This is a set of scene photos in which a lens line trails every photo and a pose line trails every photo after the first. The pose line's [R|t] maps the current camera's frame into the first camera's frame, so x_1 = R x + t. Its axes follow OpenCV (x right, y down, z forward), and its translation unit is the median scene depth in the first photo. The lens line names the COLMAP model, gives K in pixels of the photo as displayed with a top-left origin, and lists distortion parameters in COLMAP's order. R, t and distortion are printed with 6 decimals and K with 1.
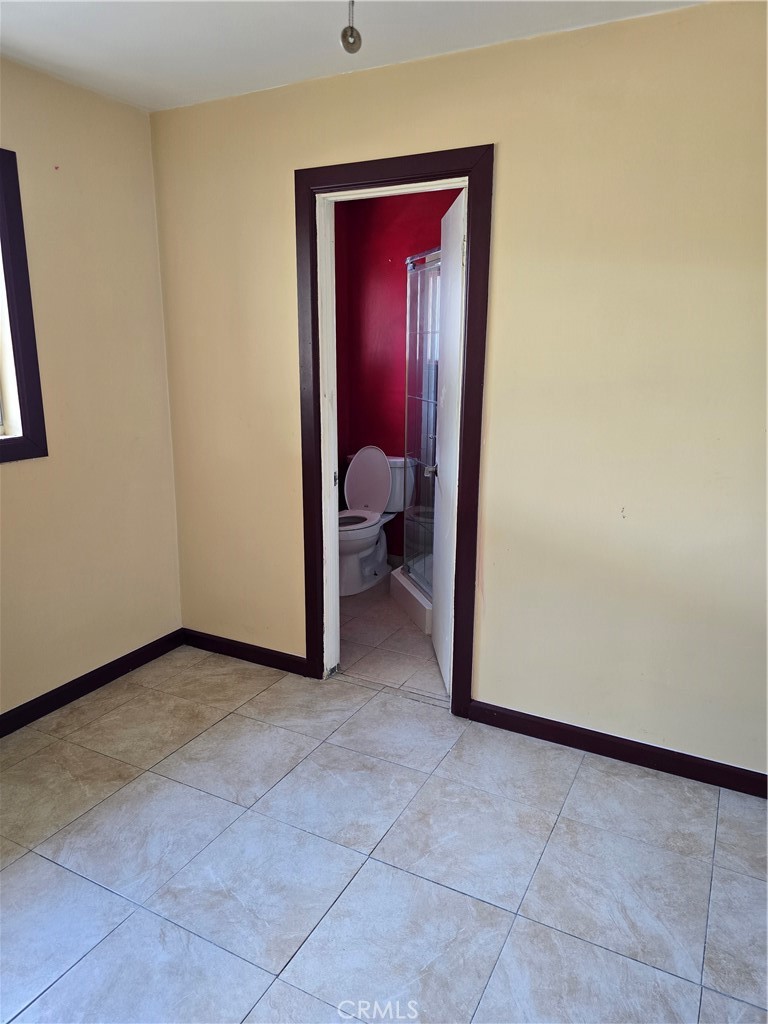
lens RADIAL K [[686.1, 0, 384.0], [0, 686.1, 512.0], [0, 0, 1]] dist [0.076639, -0.081513]
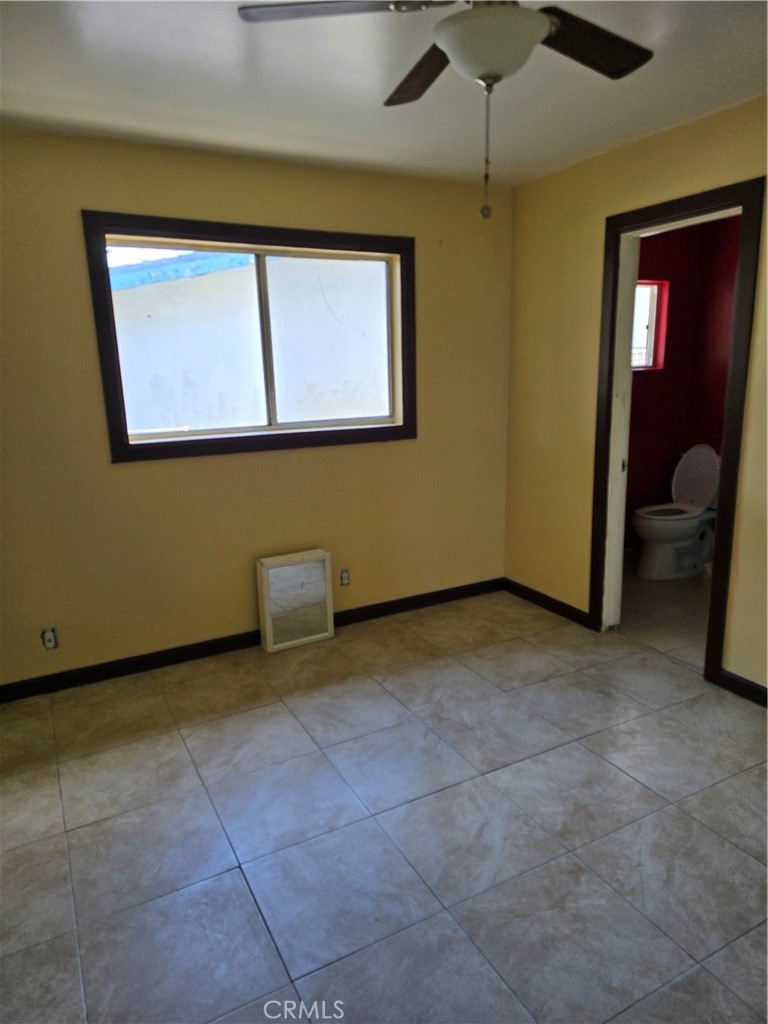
lens RADIAL K [[683.4, 0, 379.2], [0, 683.4, 510.2], [0, 0, 1]] dist [0.077088, -0.070796]
pose [[0.821540, 0.092628, -0.562576, 0.293019], [-0.100722, 0.994774, 0.016702, 0.057685], [0.561183, 0.042943, 0.826577, -0.255010]]
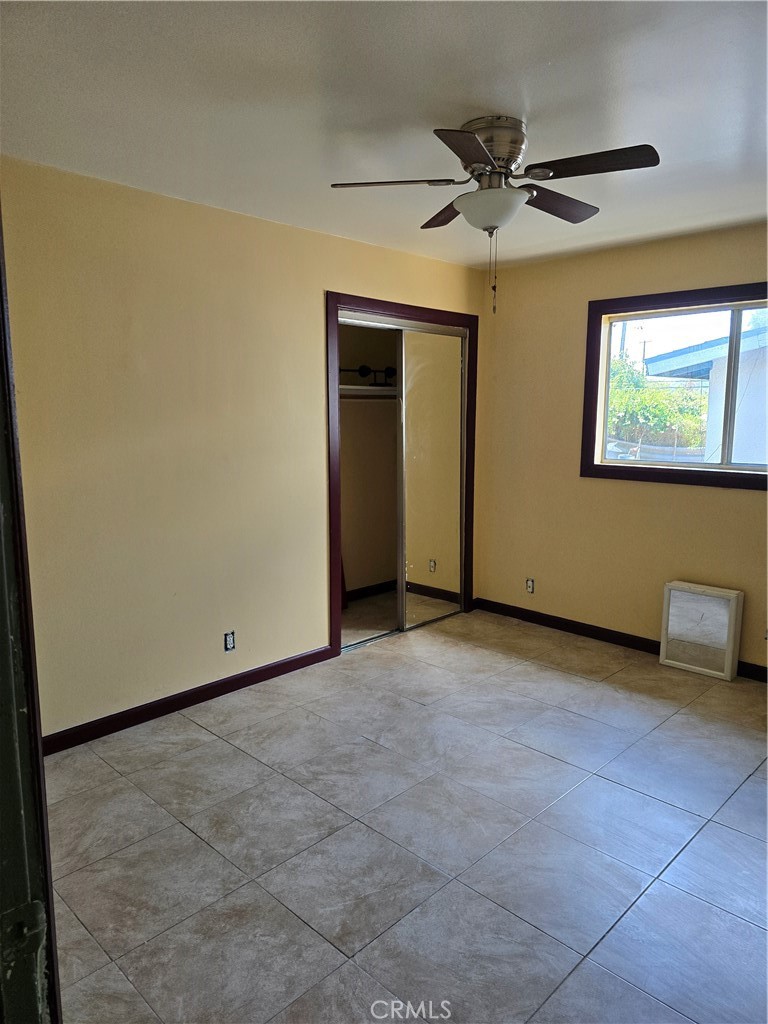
lens RADIAL K [[683.4, 0, 379.2], [0, 683.4, 510.2], [0, 0, 1]] dist [0.077088, -0.070796]
pose [[-0.297516, 0.128839, -0.945983, 0.975828], [-0.234820, 0.950539, 0.203311, -0.106974], [0.925388, 0.282624, -0.252547, 0.486052]]
